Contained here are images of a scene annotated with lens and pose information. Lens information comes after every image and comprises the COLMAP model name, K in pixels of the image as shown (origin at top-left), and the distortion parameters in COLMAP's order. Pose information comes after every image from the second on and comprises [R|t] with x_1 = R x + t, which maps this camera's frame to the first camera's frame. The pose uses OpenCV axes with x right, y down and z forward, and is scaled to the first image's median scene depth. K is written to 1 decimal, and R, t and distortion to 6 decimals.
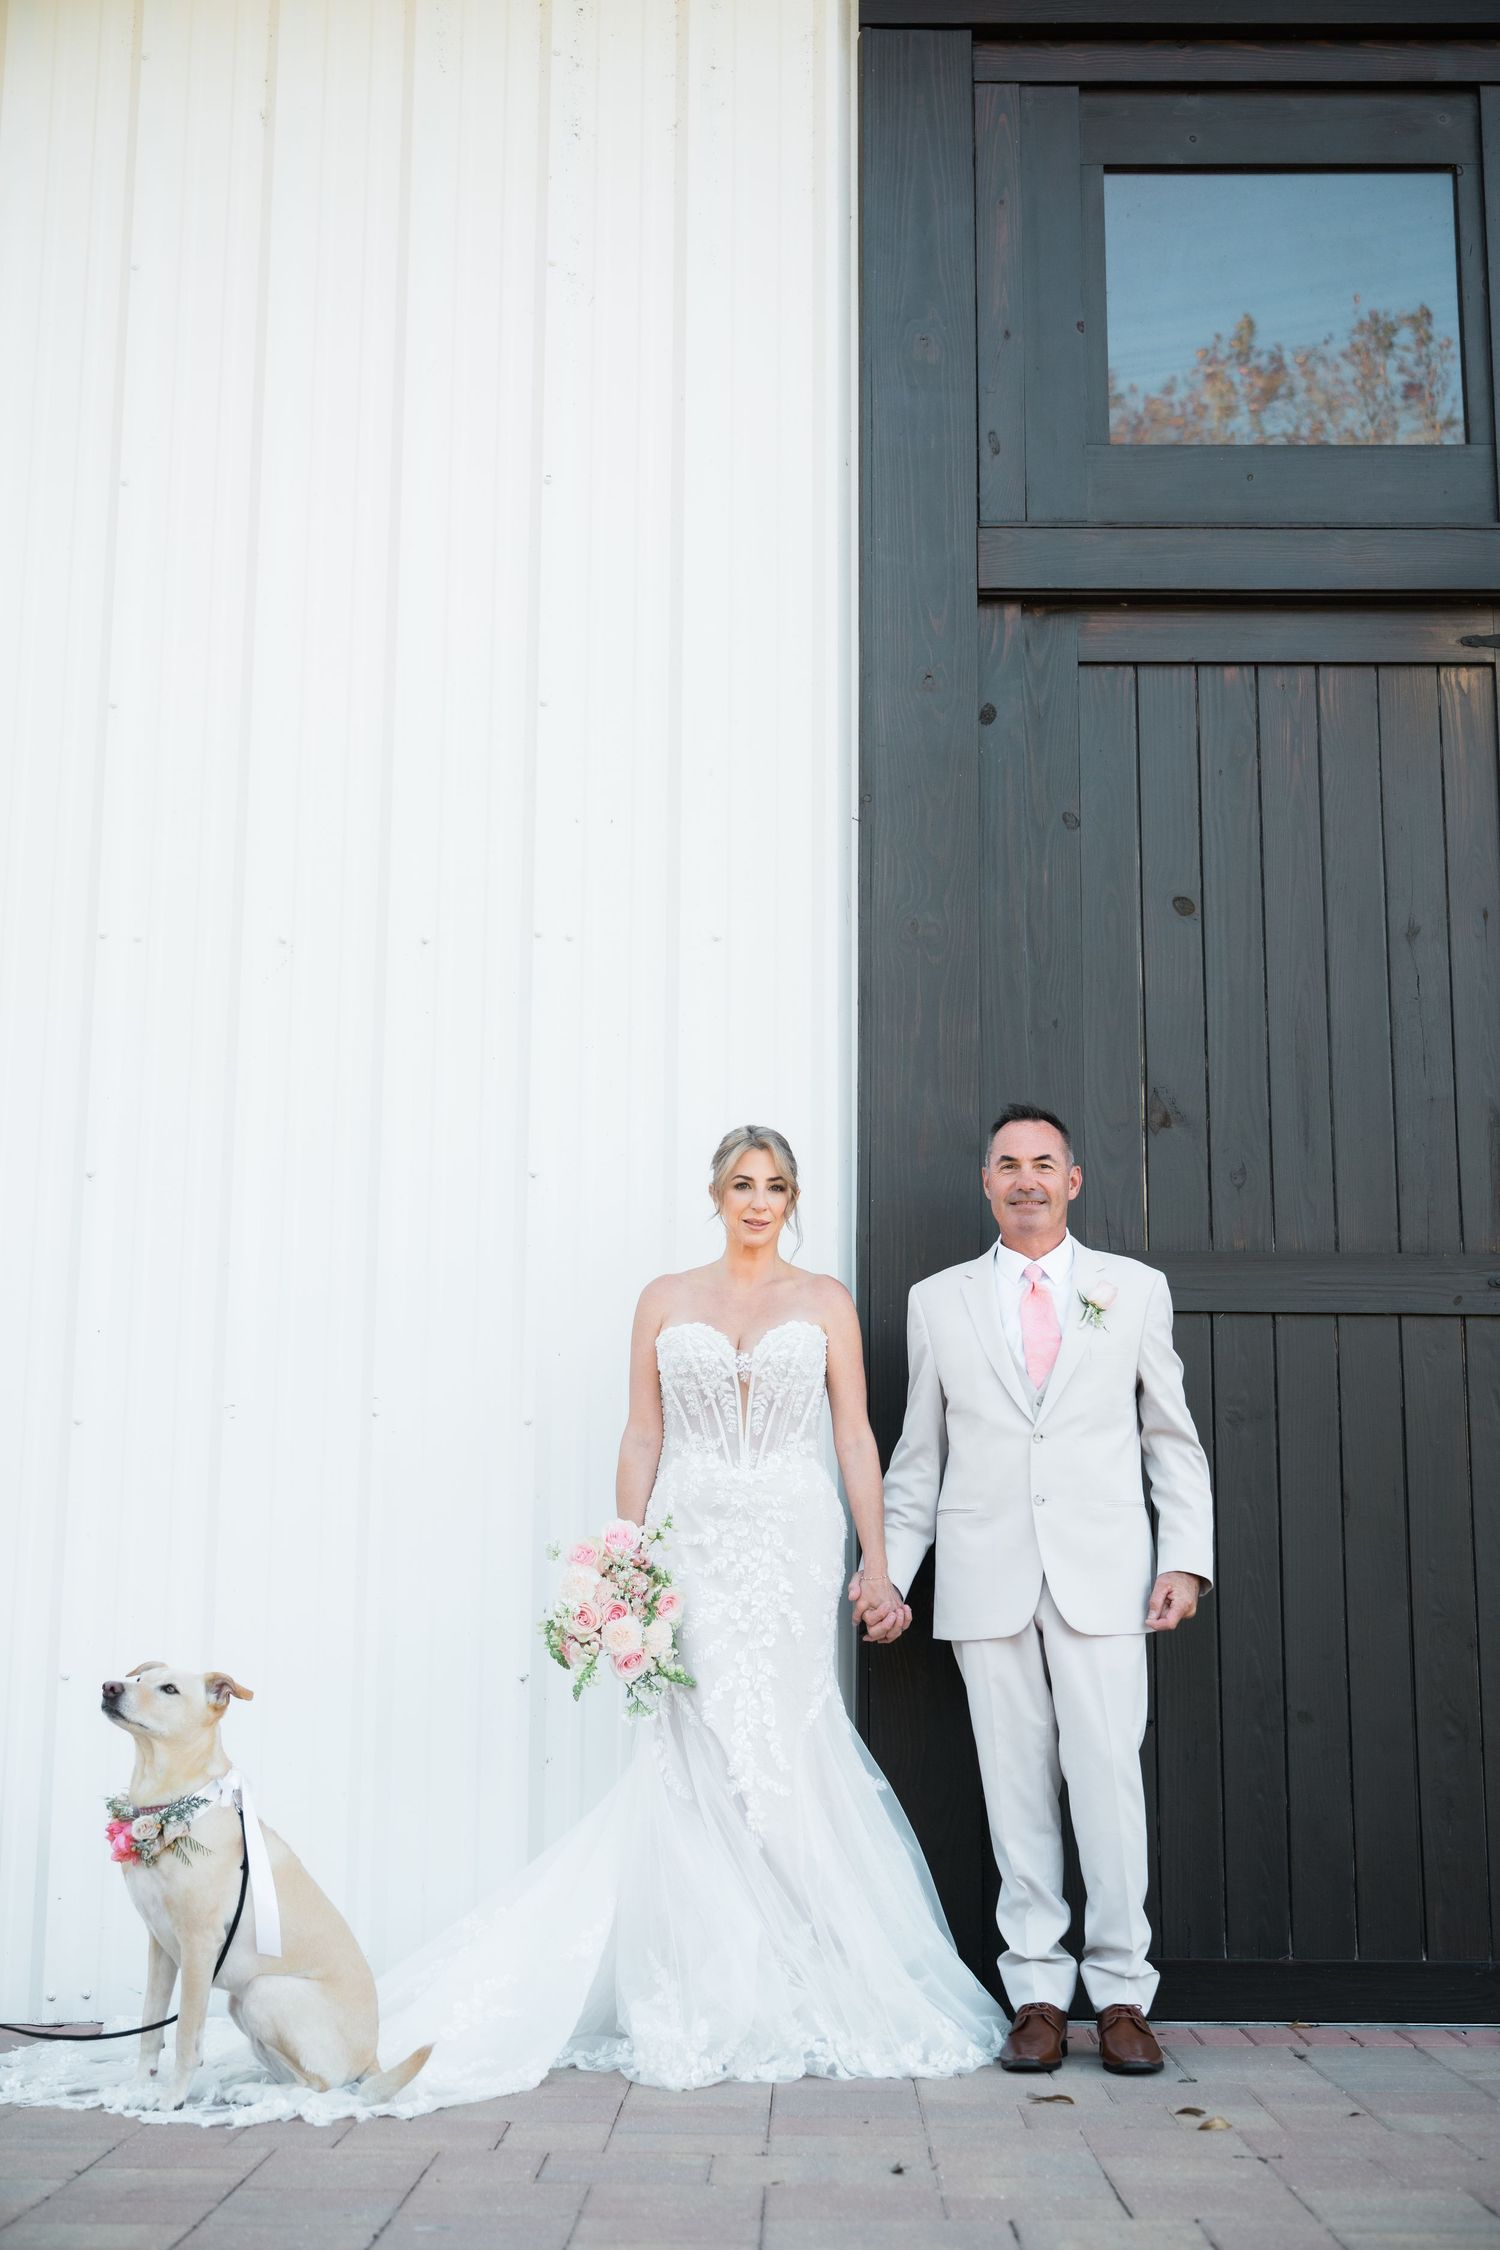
lens RADIAL K [[2776.5, 0, 750.0], [0, 2776.5, 1125.0], [0, 0, 1]] dist [-0.018270, -0.021005]
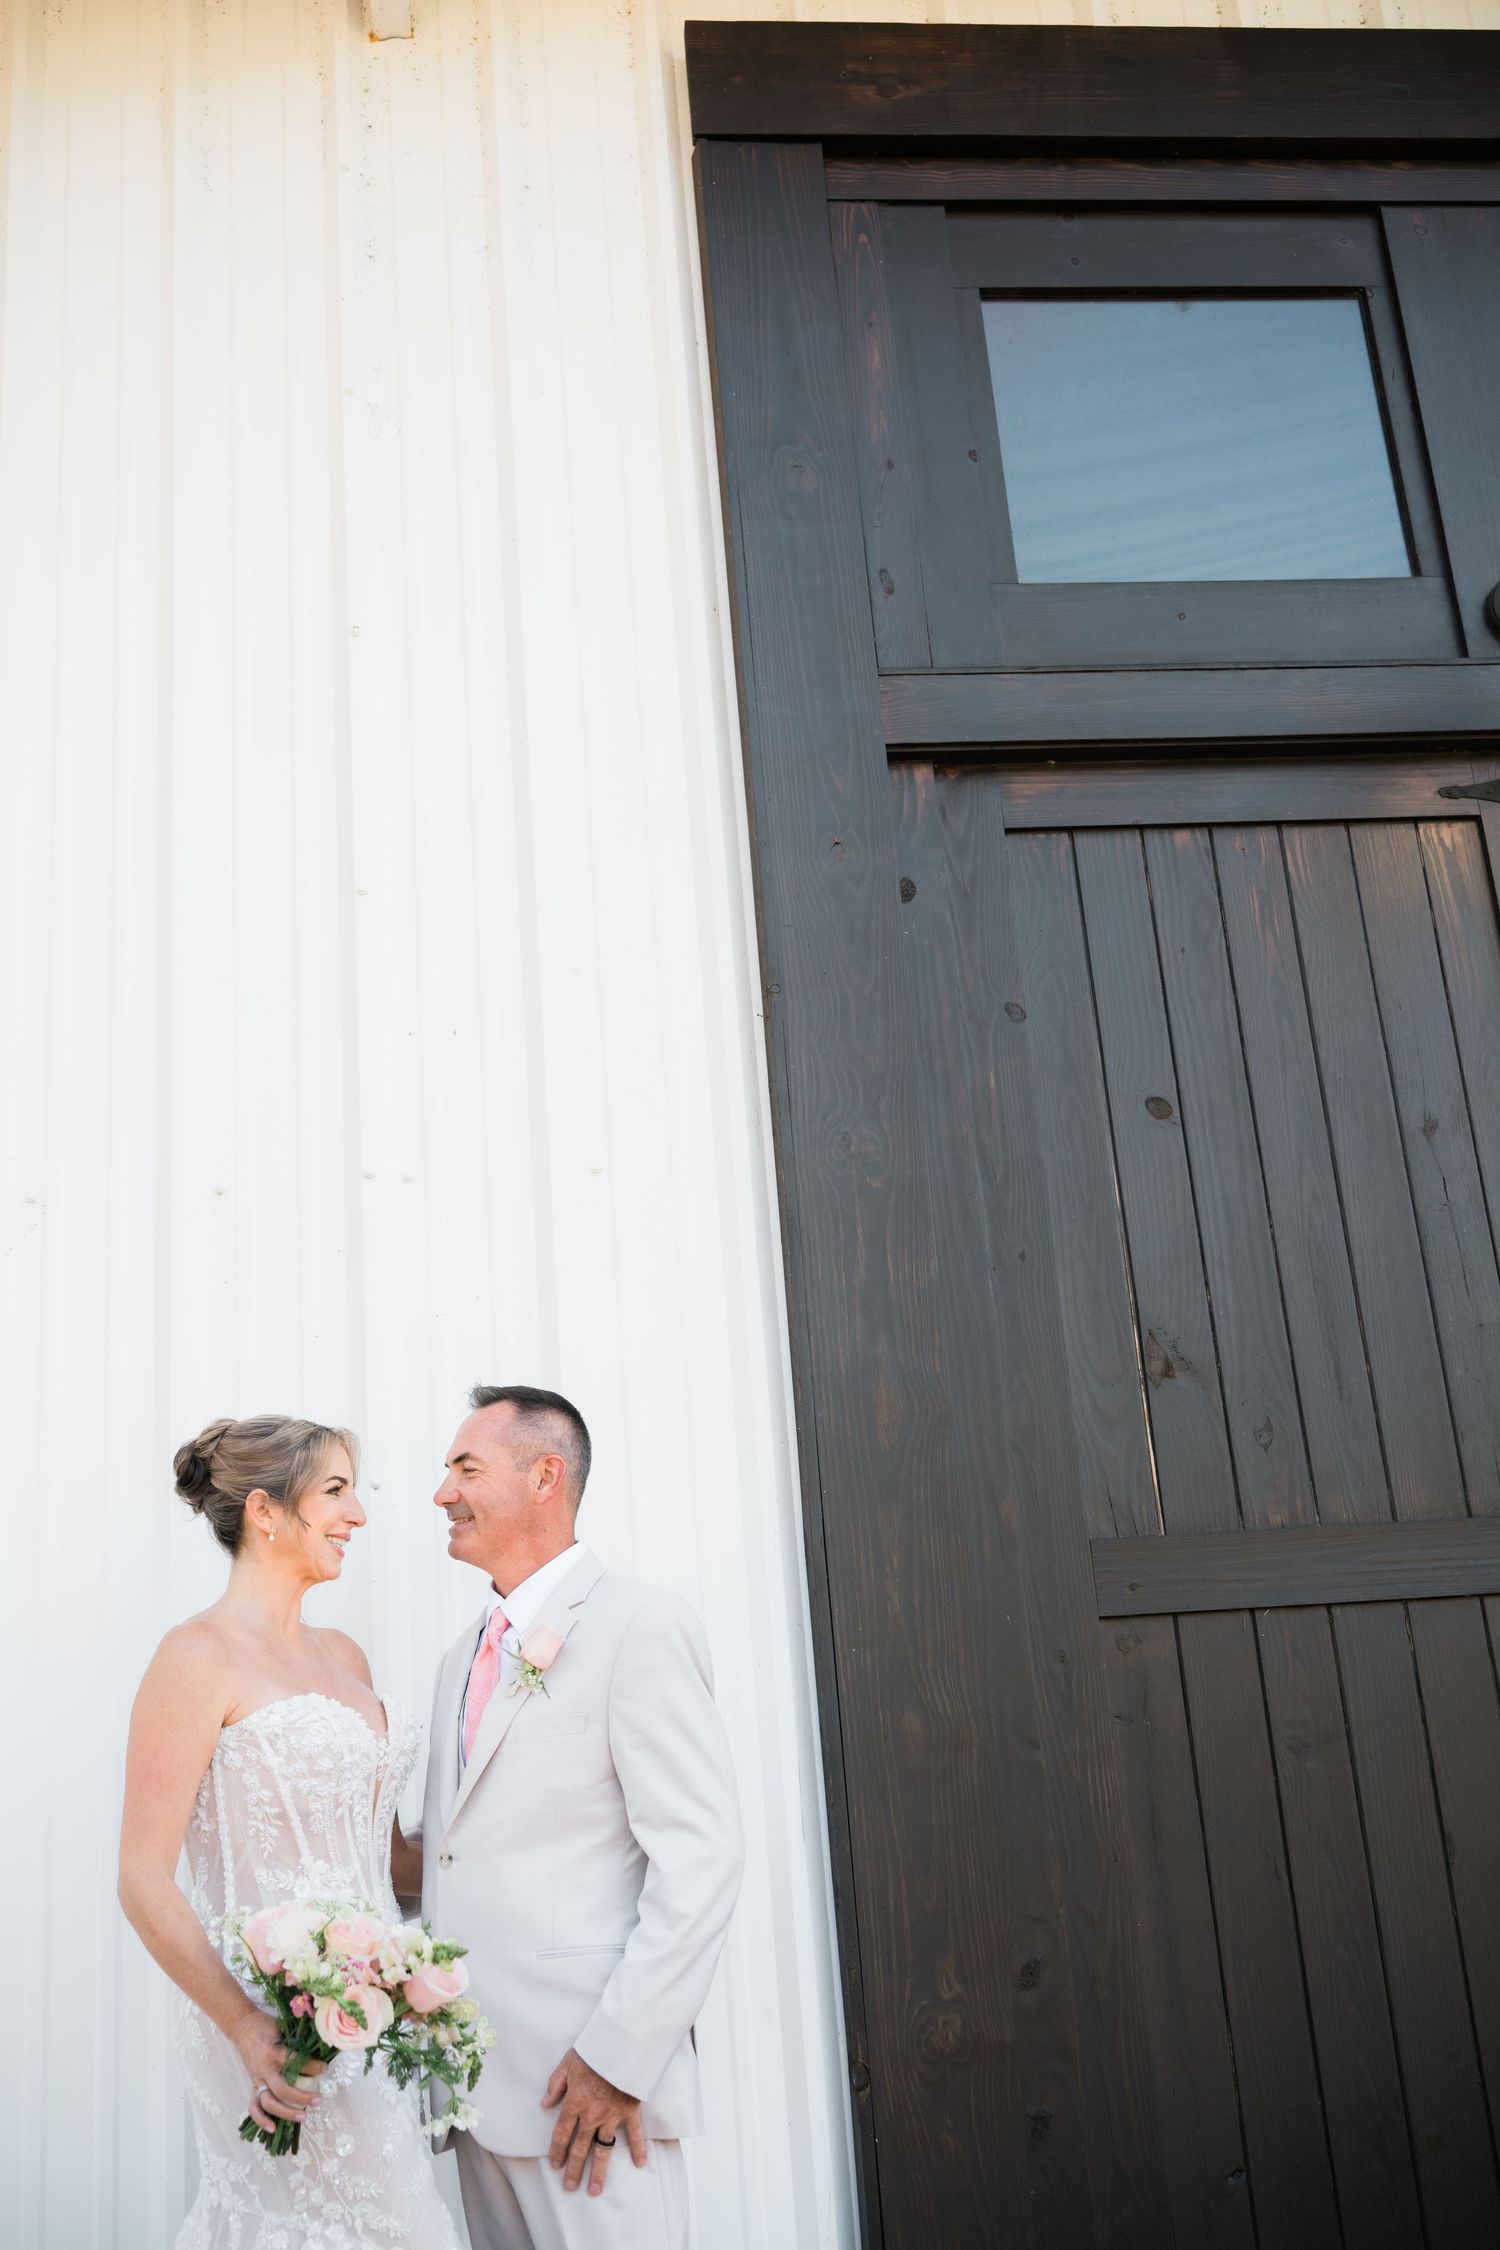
lens RADIAL K [[2295.1, 0, 750.0], [0, 2295.1, 1125.0], [0, 0, 1]] dist [-0.004057, -0.012963]
pose [[0.990949, -0.042476, 0.127342, -0.050022], [0.060024, 0.988709, -0.137300, 0.012024], [-0.120072, 0.143701, 0.982310, 0.341583]]
